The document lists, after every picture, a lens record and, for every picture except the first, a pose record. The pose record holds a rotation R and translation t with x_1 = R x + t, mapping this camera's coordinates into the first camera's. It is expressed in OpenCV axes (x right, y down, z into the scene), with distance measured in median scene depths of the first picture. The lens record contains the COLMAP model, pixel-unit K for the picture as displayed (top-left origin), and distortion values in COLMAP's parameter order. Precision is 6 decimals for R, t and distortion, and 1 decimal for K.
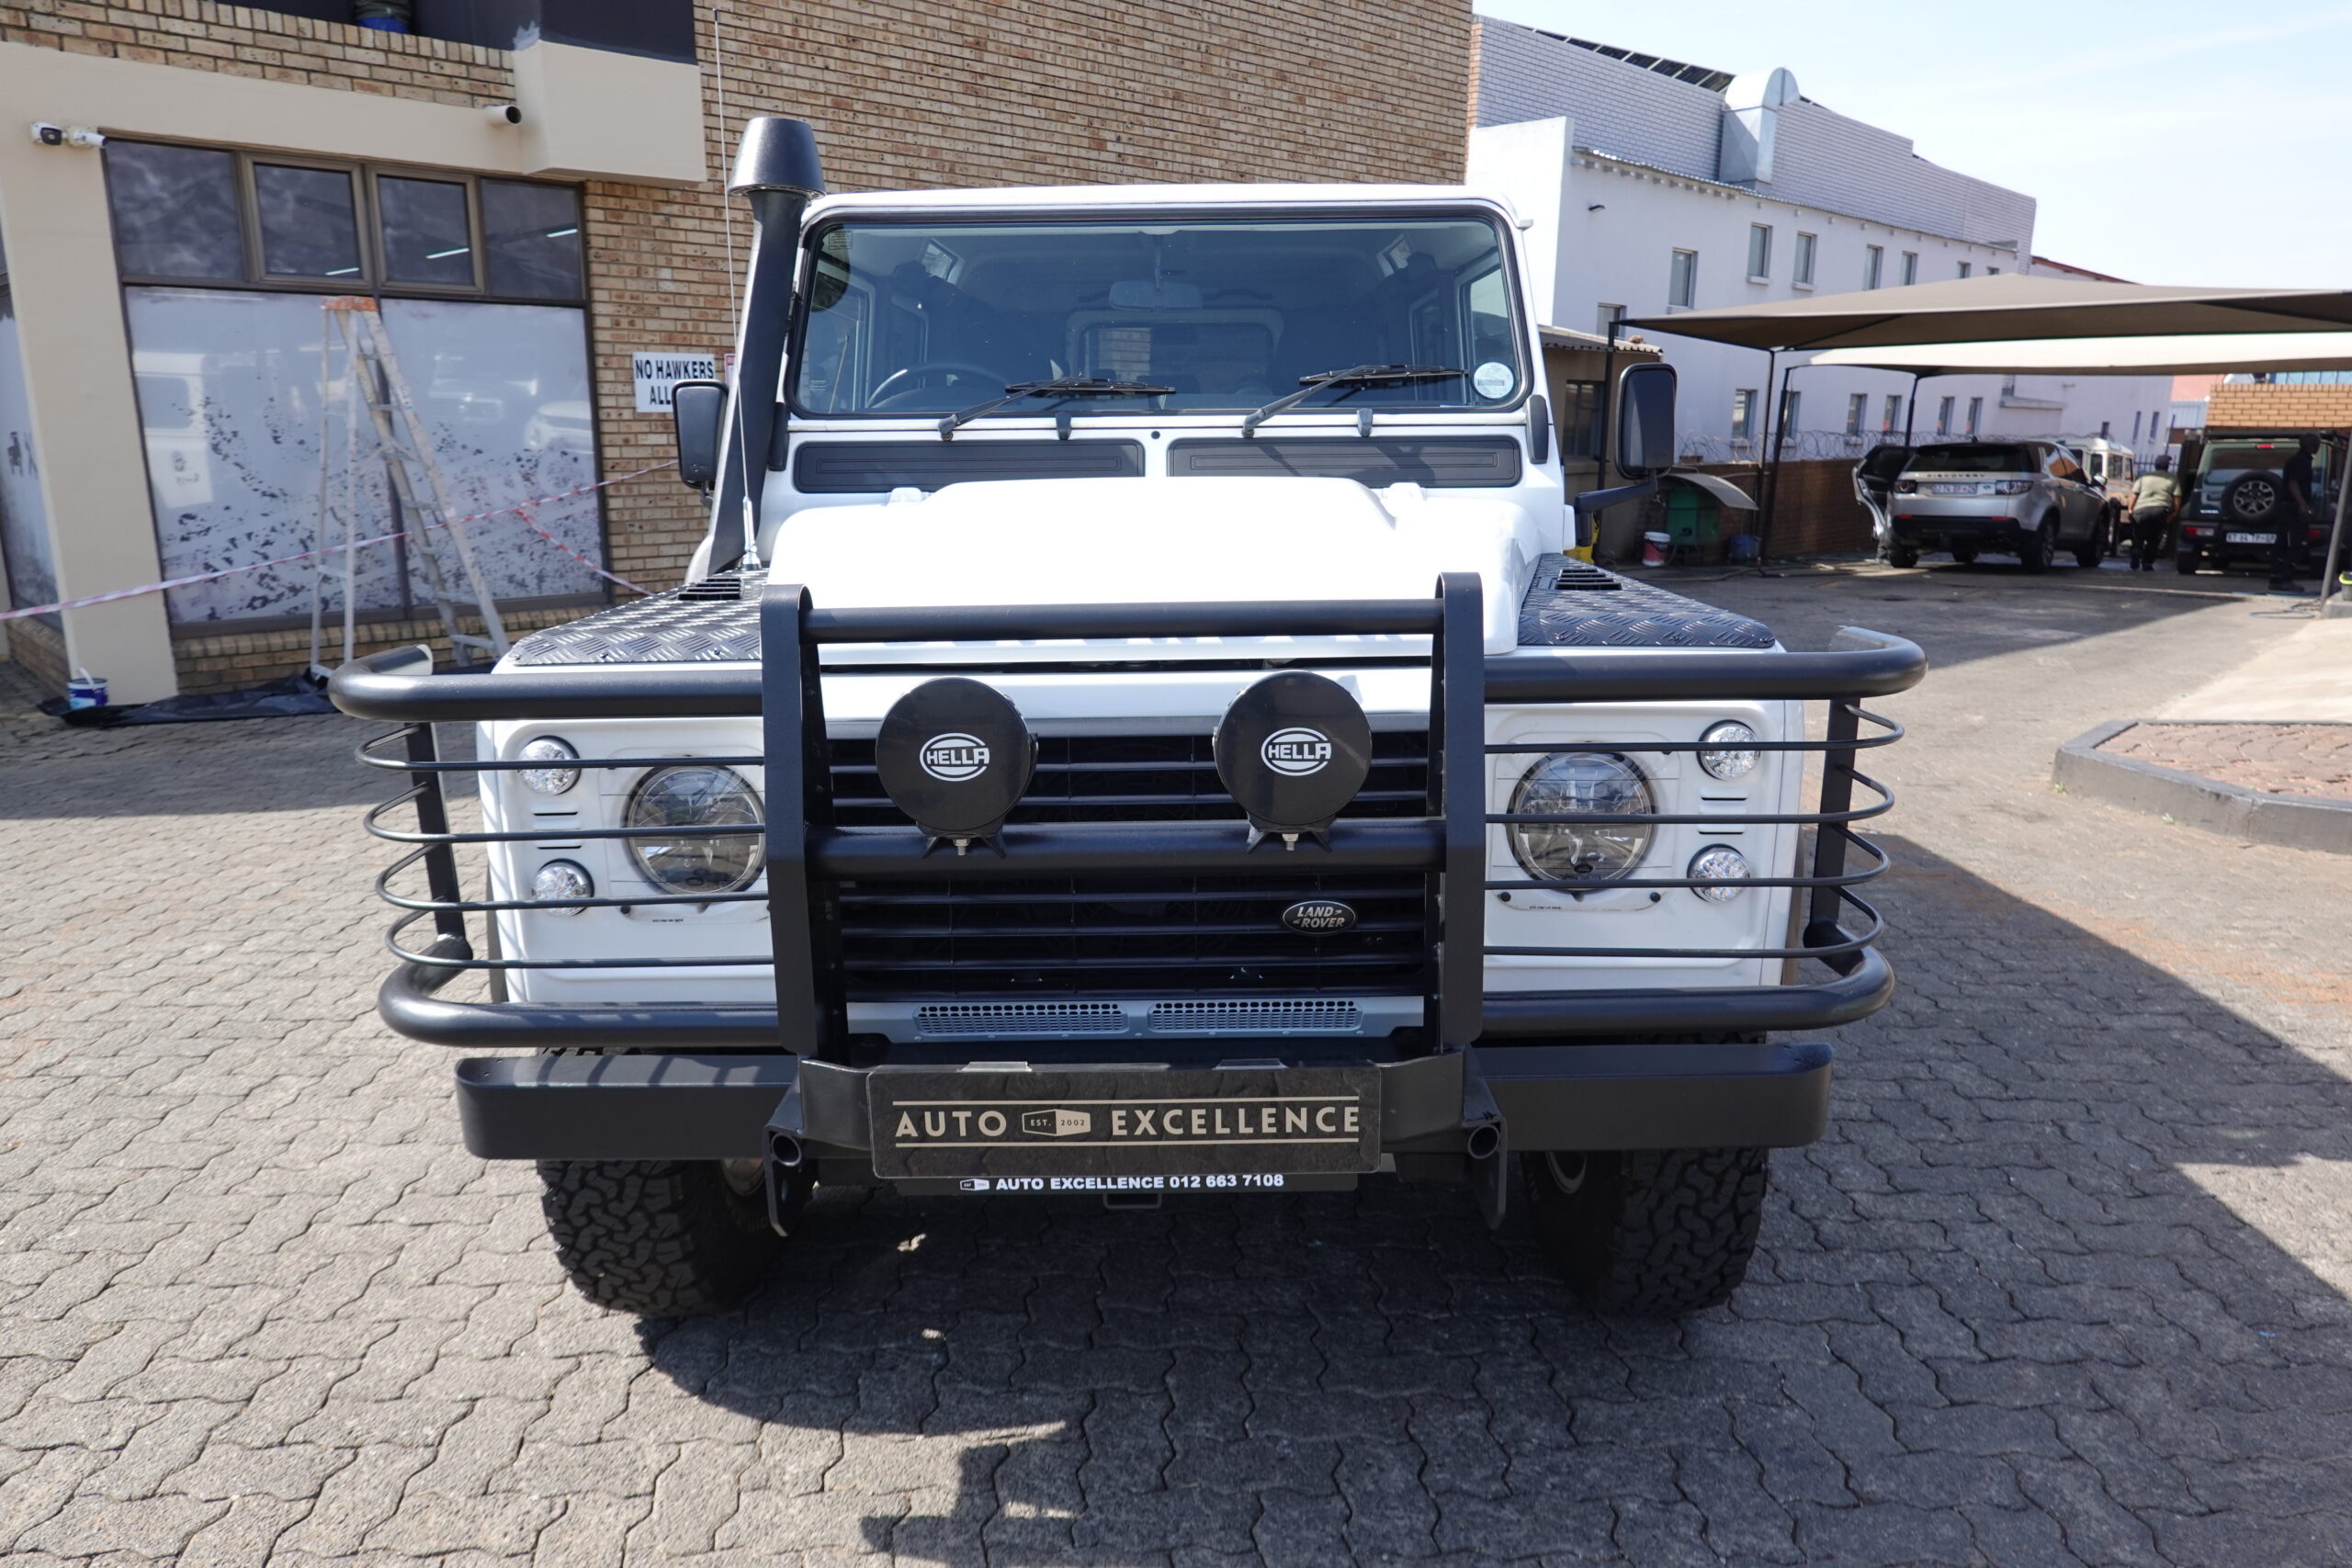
lens RADIAL K [[1565.0, 0, 1178.3], [0, 1565.0, 784.1], [0, 0, 1]] dist [-0.005955, 0.002312]
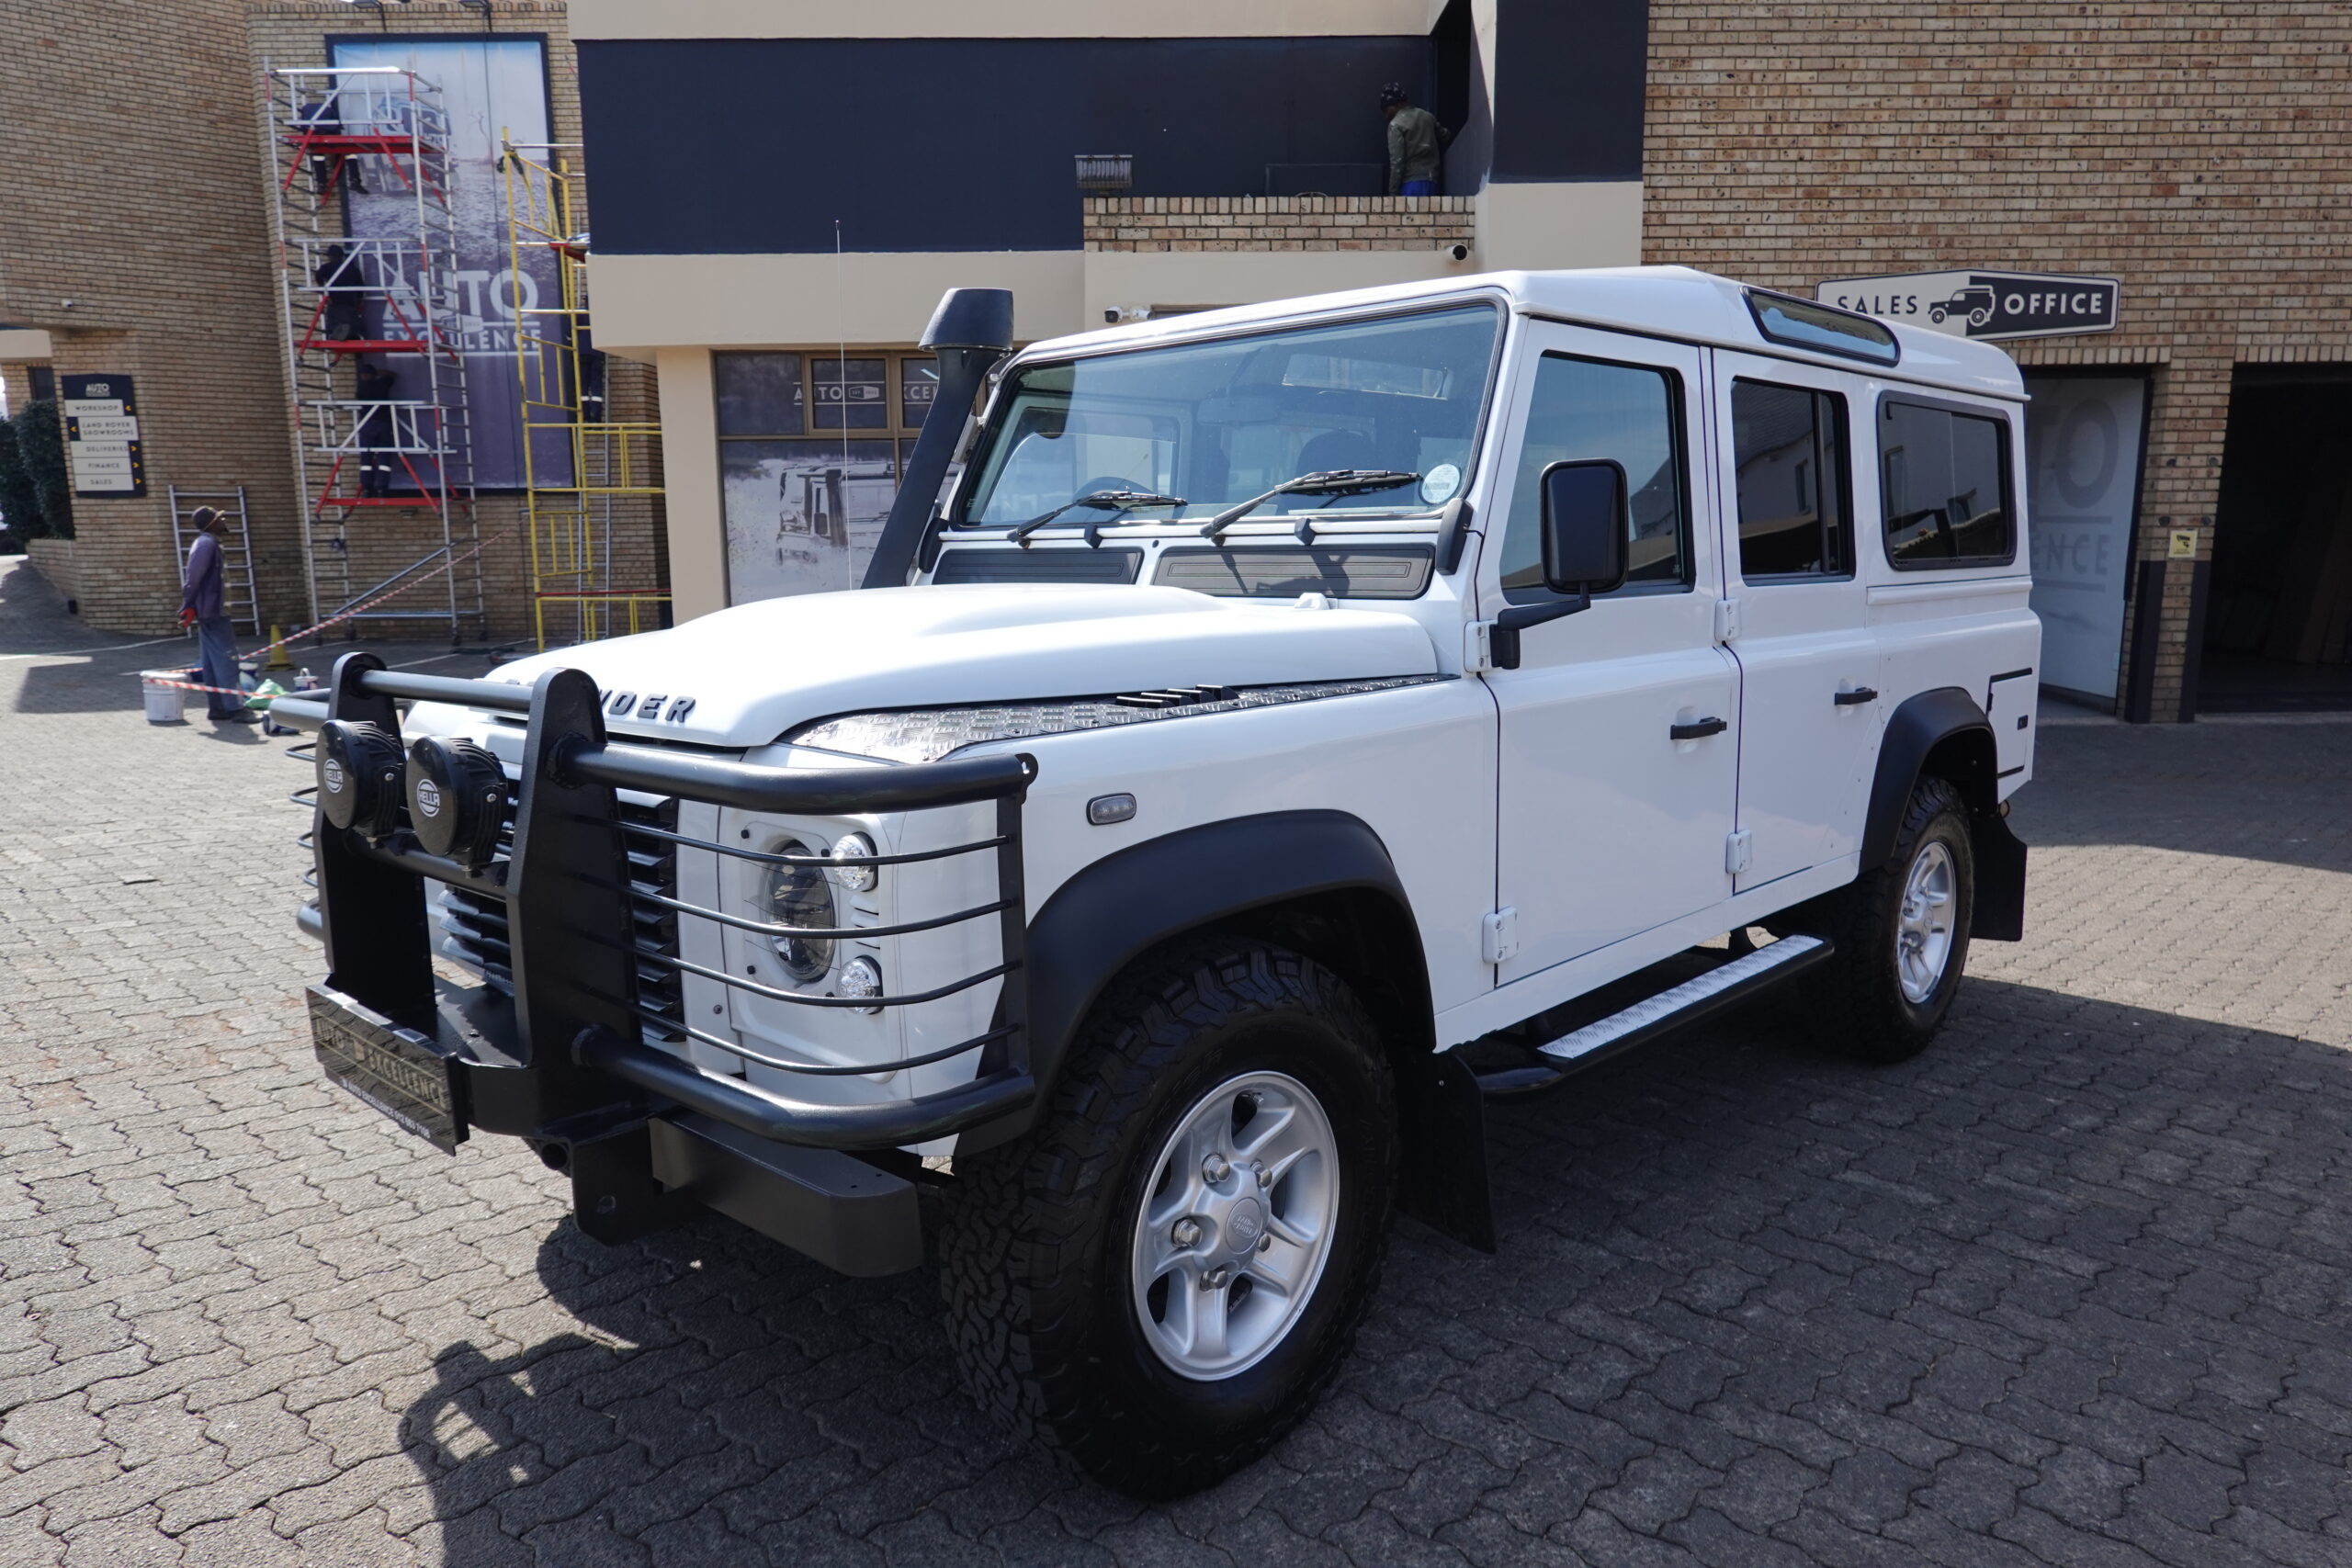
lens RADIAL K [[1565.0, 0, 1179.7], [0, 1565.0, 783.2], [0, 0, 1]] dist [-0.005955, 0.002312]
pose [[0.728732, 0.102366, -0.677105, 0.177769], [-0.142111, 0.989845, -0.003300, -0.014692], [0.669891, 0.098629, 0.735879, 0.059176]]
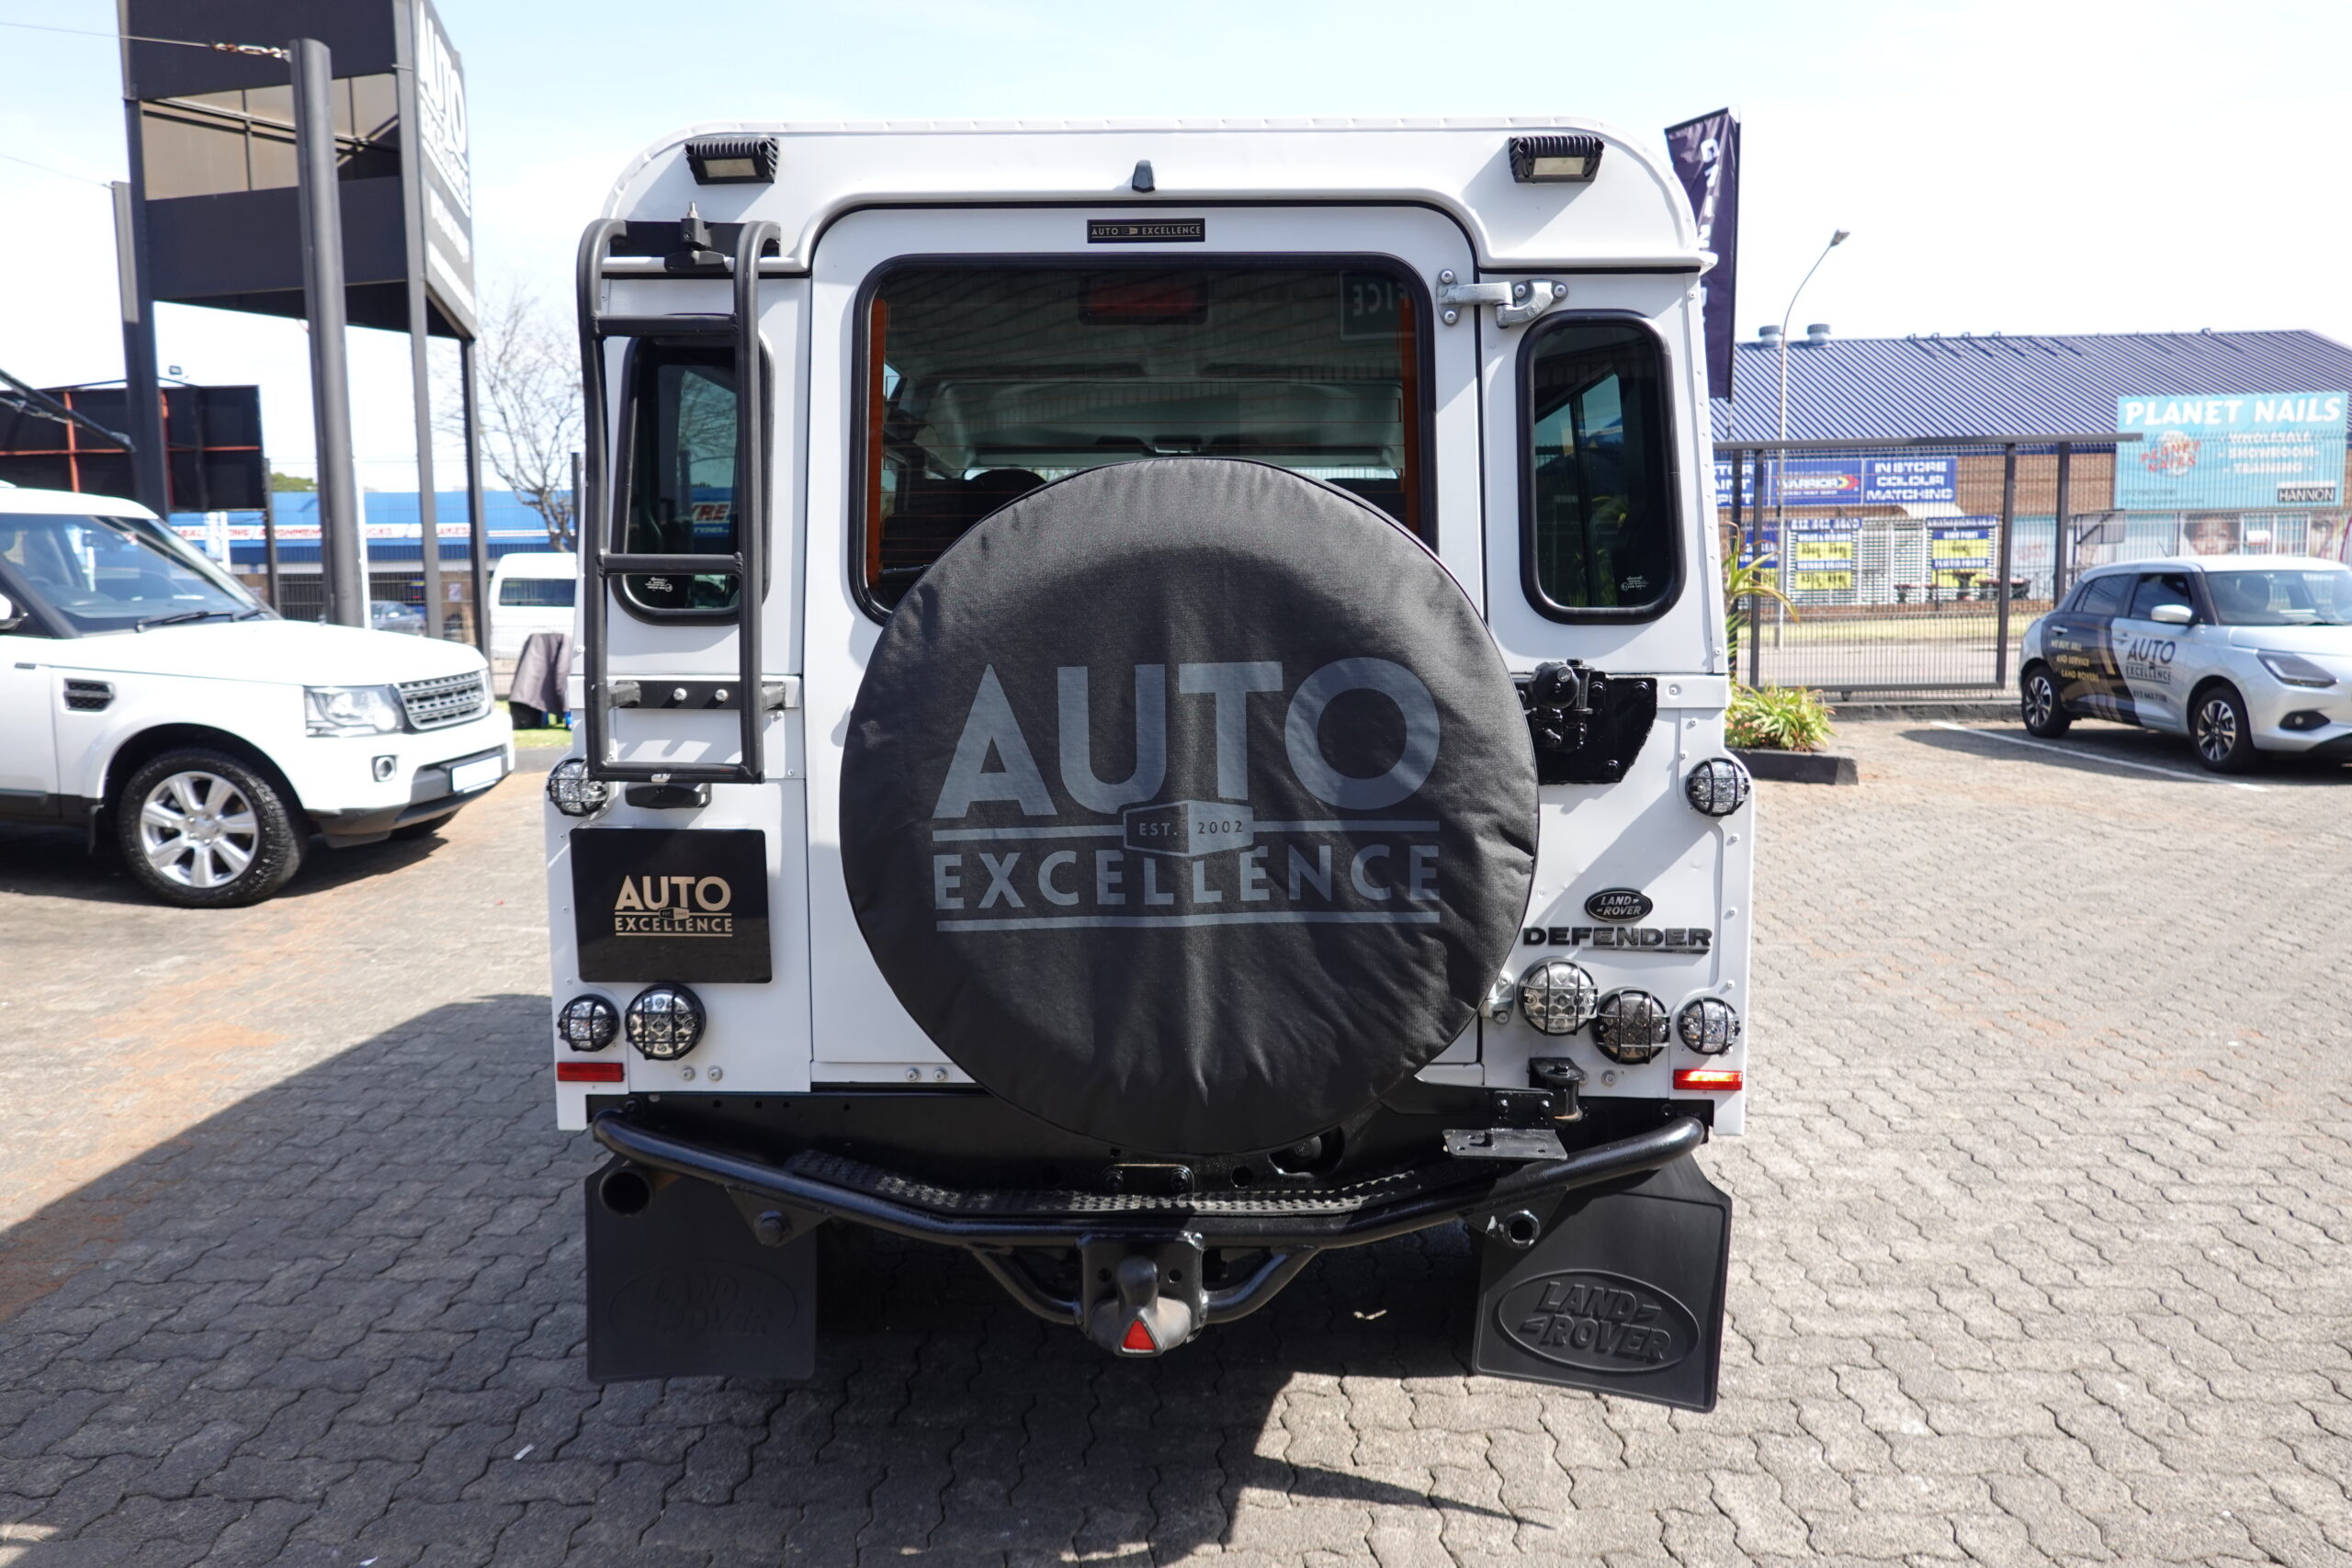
lens RADIAL K [[1565.0, 0, 1179.3], [0, 1565.0, 790.2], [0, 0, 1]] dist [-0.005955, 0.002312]
pose [[-0.999938, 0.008624, 0.007061, -0.004941], [0.010445, 0.946131, 0.323615, -0.140371], [-0.003890, 0.323669, -0.946162, 0.649058]]
